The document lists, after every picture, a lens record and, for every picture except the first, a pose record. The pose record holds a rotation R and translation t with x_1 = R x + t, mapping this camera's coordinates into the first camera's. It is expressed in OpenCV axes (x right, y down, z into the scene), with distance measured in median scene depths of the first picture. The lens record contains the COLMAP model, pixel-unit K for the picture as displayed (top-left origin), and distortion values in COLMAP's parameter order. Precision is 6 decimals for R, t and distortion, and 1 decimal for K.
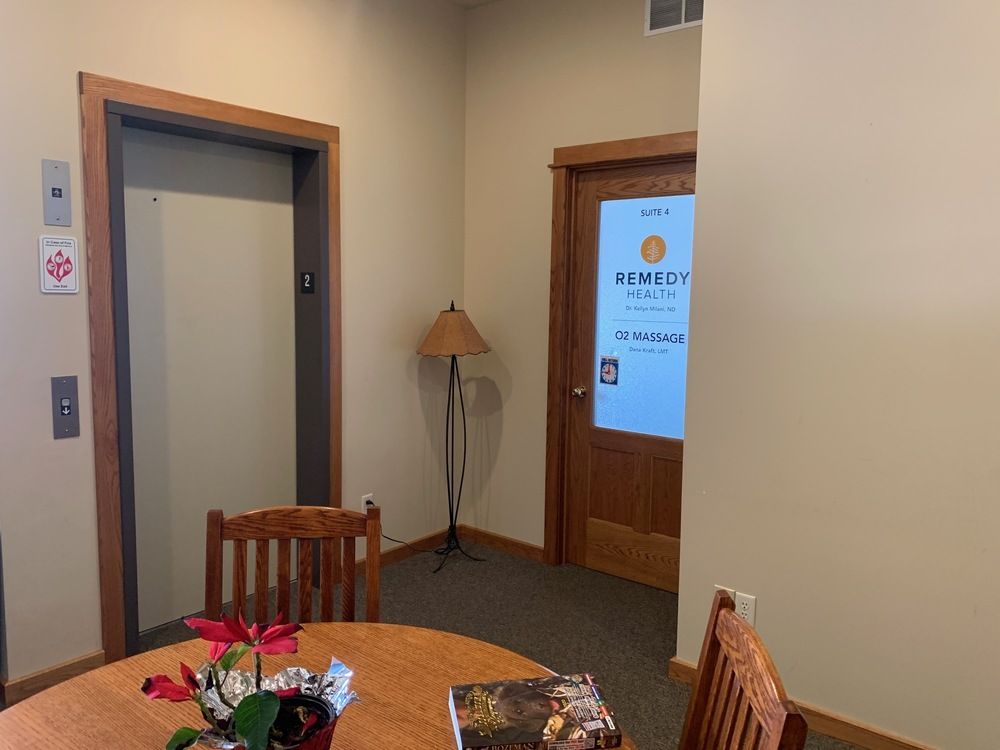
lens RADIAL K [[775.9, 0, 503.4], [0, 775.9, 379.0], [0, 0, 1]] dist [0.030451, -0.033361]
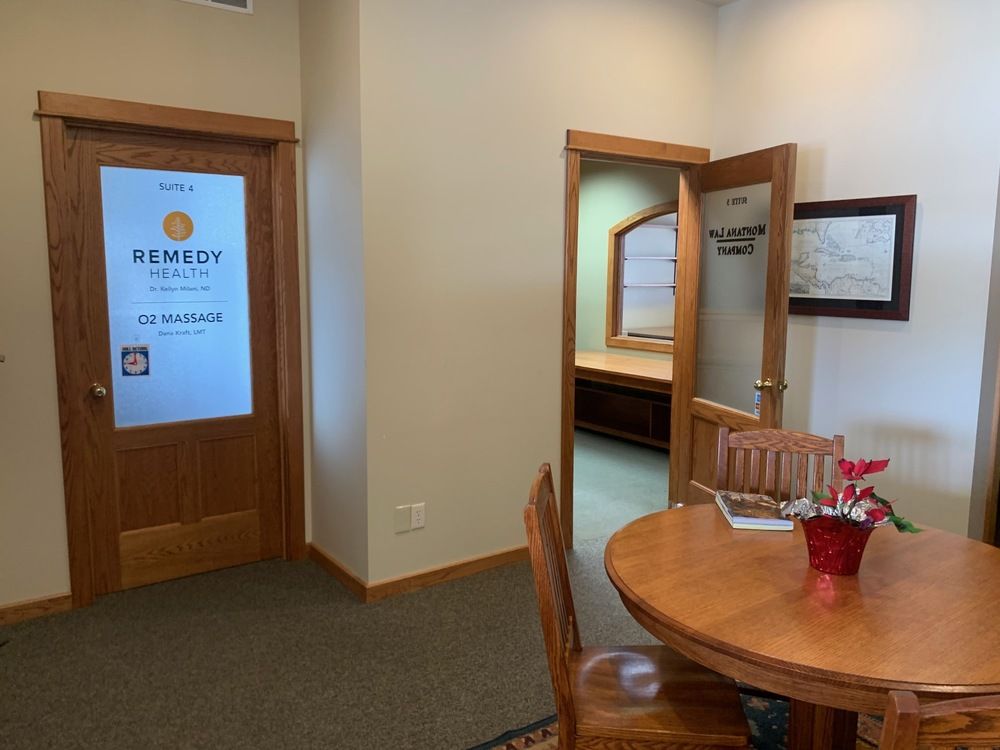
lens RADIAL K [[775.9, 0, 506.6], [0, 775.9, 370.3], [0, 0, 1]] dist [0.030451, -0.033361]
pose [[0.252323, -0.140483, 0.957391, -0.612817], [0.111651, 0.987024, 0.115406, -0.055125], [-0.961180, 0.077774, 0.264734, 0.356466]]
